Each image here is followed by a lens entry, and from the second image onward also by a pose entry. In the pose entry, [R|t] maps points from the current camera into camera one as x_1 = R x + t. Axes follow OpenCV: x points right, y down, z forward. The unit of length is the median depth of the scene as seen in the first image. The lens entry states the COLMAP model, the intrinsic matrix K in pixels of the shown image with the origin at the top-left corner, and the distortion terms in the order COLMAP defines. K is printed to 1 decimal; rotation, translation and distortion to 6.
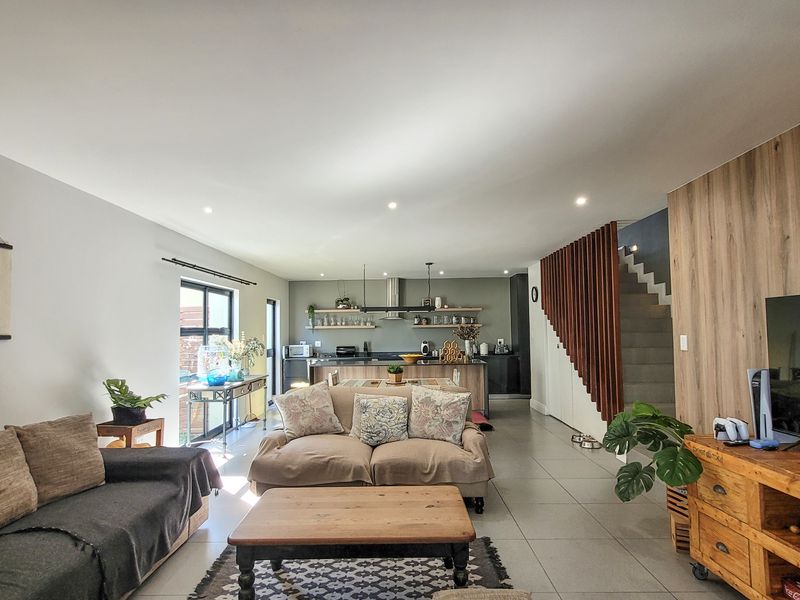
lens RADIAL K [[429.8, 0, 399.4], [0, 429.8, 310.0], [0, 0, 1]] dist [-0.000397, 0.000705]
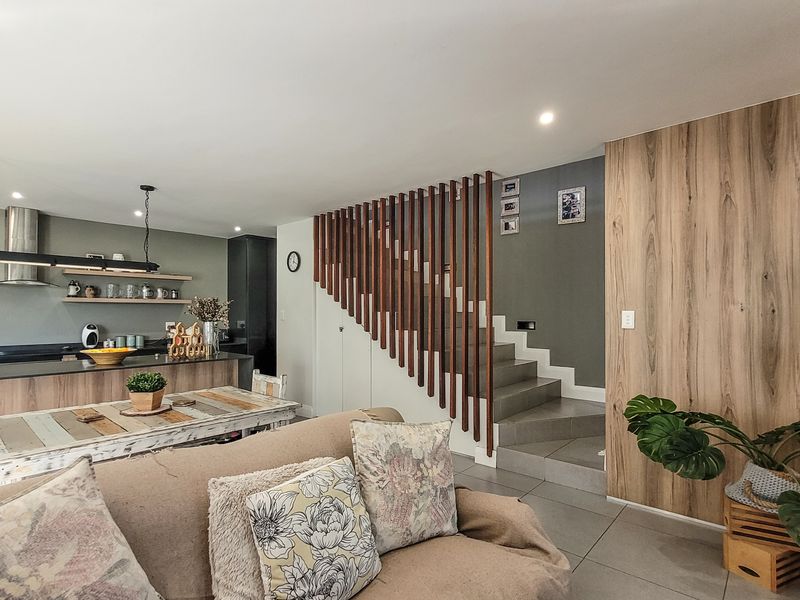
lens RADIAL K [[429.8, 0, 399.4], [0, 429.8, 310.0], [0, 0, 1]] dist [-0.000397, 0.000705]
pose [[0.662624, 0.020161, 0.748681, -0.260042], [-0.045184, 0.998893, 0.013091, 0.062037], [-0.747588, -0.042503, 0.662801, 0.724245]]
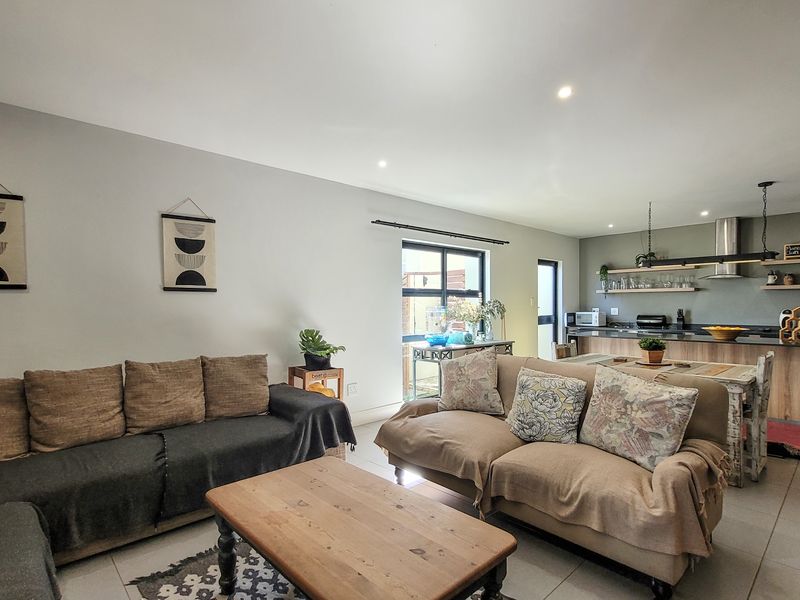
lens RADIAL K [[422.6, 0, 402.3], [0, 422.6, 309.2], [0, 0, 1]] dist [-0.000760, 0.000079]
pose [[0.691091, 0.015404, -0.722604, 0.296894], [0.031384, 0.998190, 0.051295, 0.051374], [0.722086, -0.058127, 0.689357, 0.364851]]
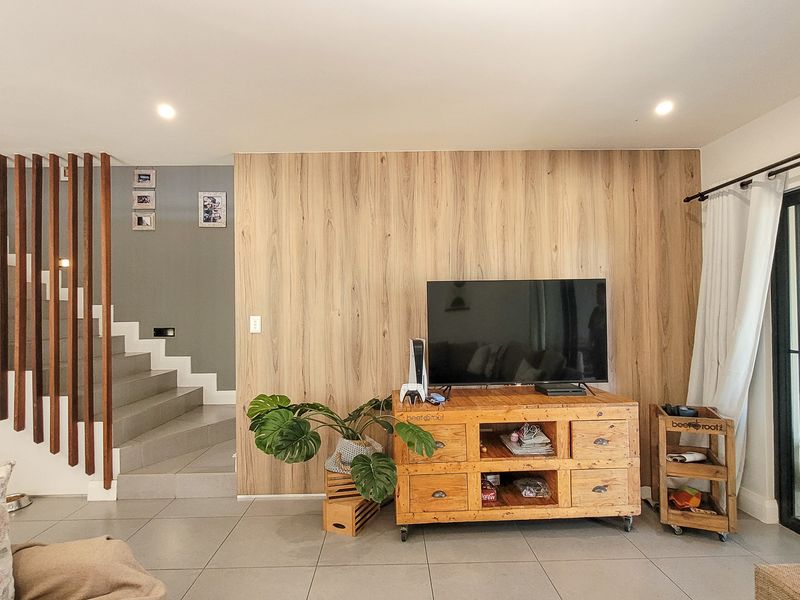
lens RADIAL K [[429.8, 0, 399.4], [0, 429.8, 310.0], [0, 0, 1]] dist [-0.000397, 0.000705]
pose [[-0.021295, 0.025312, 0.999453, -0.236368], [-0.034596, 0.999062, -0.026040, 0.054966], [-0.999174, -0.035132, -0.020400, 0.668612]]
